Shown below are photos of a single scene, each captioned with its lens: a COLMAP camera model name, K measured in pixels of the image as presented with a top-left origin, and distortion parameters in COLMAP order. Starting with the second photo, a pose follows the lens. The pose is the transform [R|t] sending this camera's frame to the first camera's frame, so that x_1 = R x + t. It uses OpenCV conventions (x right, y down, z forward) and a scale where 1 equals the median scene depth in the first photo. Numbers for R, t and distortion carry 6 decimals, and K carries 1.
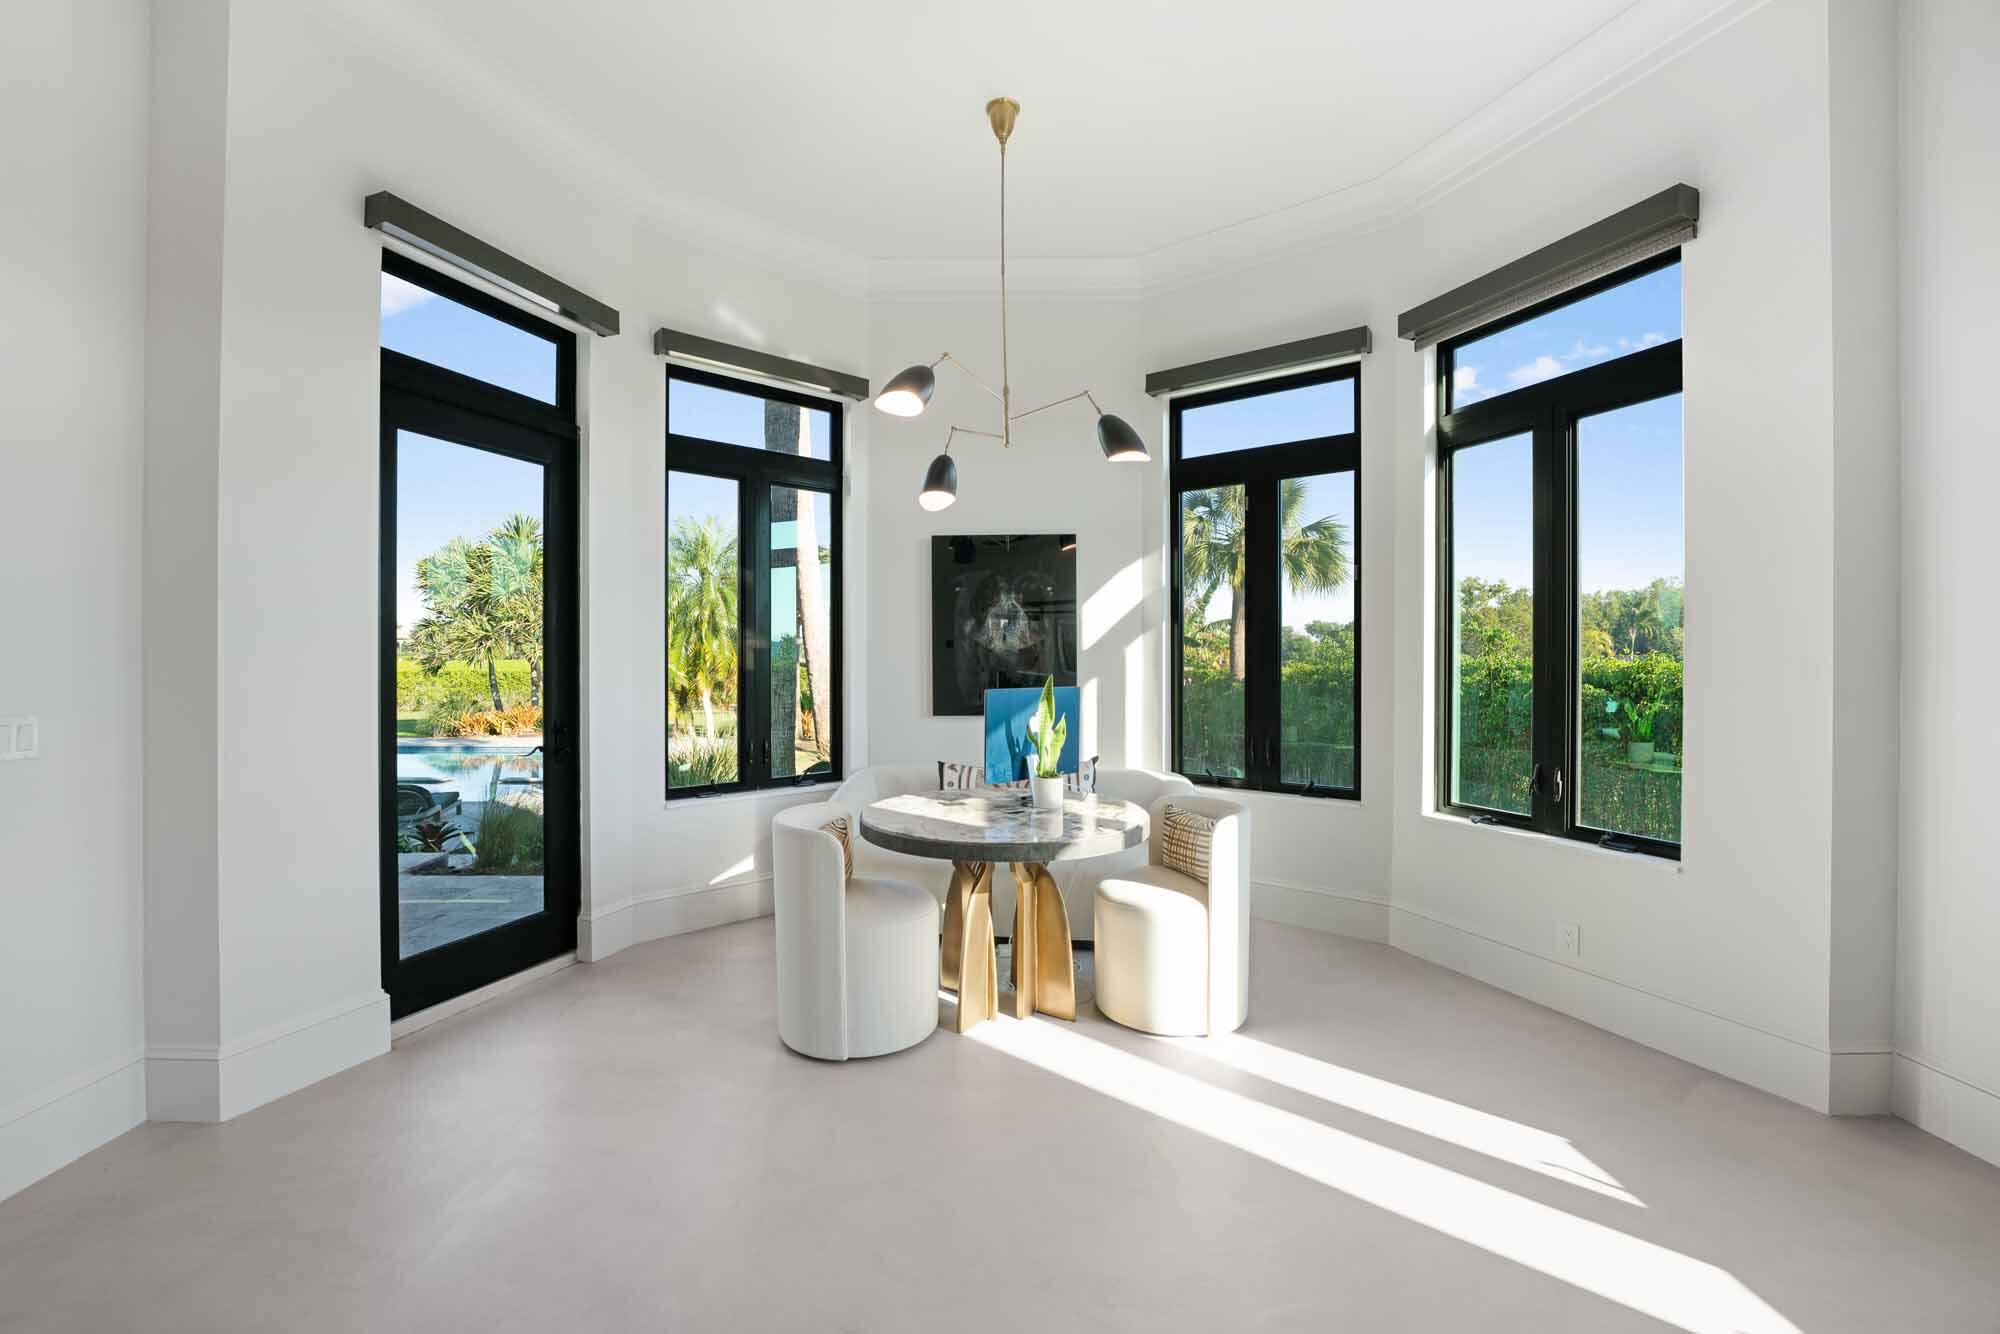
lens RADIAL K [[840.3, 0, 982.3], [0, 840.3, 658.4], [0, 0, 1]] dist [-0.021685, -0.000089]
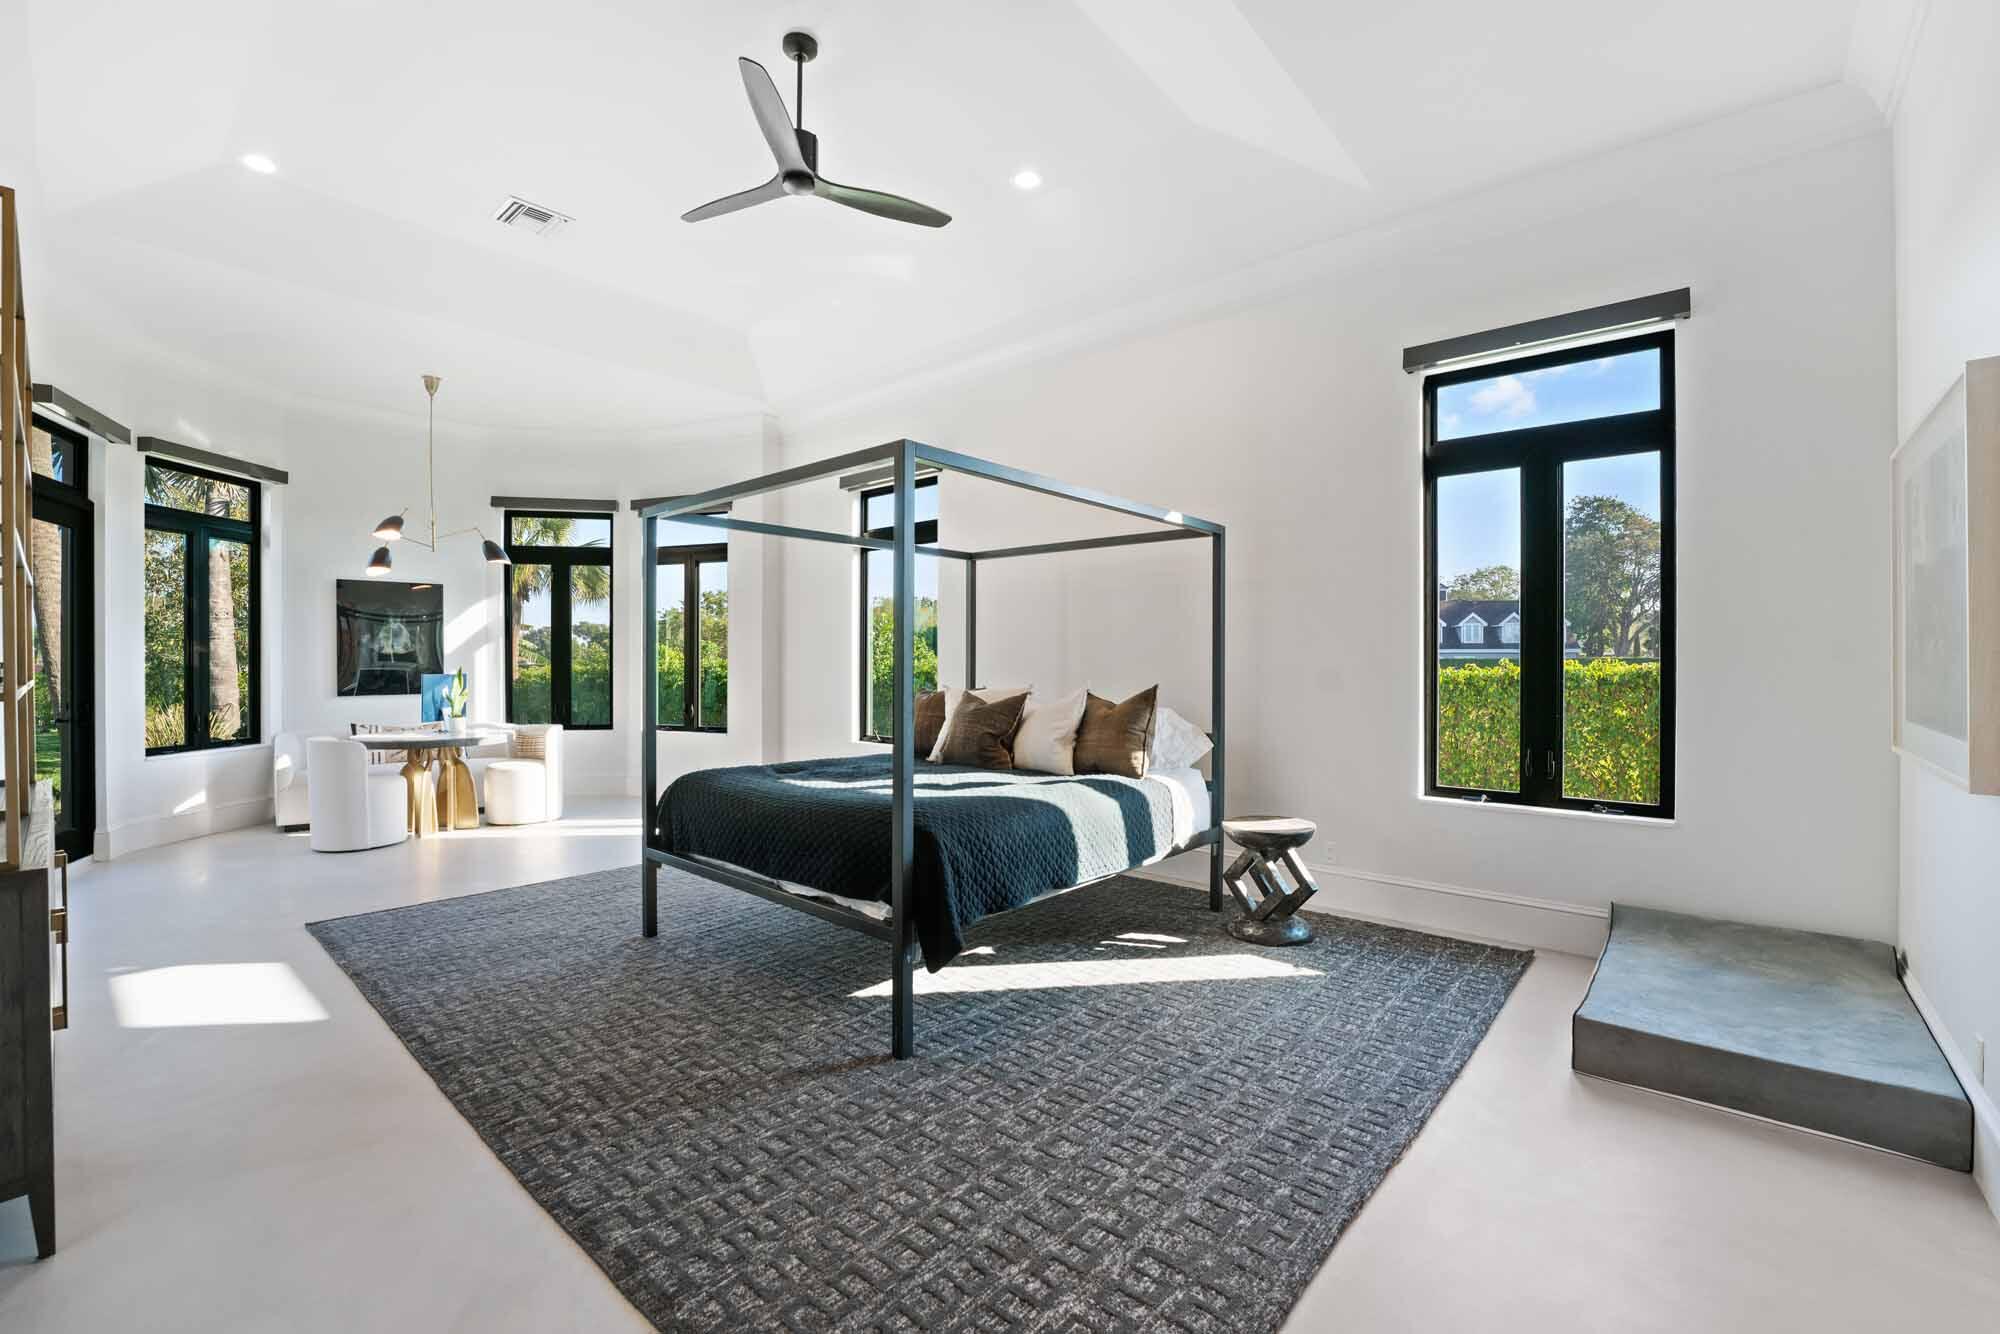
lens RADIAL K [[840.3, 0, 982.3], [0, 840.3, 658.4], [0, 0, 1]] dist [-0.021685, -0.000089]
pose [[0.678477, 0.001296, 0.734621, -0.416521], [-0.000618, 0.999999, -0.001193, 0.000078], [-0.734621, 0.000356, 0.678477, -1.001675]]
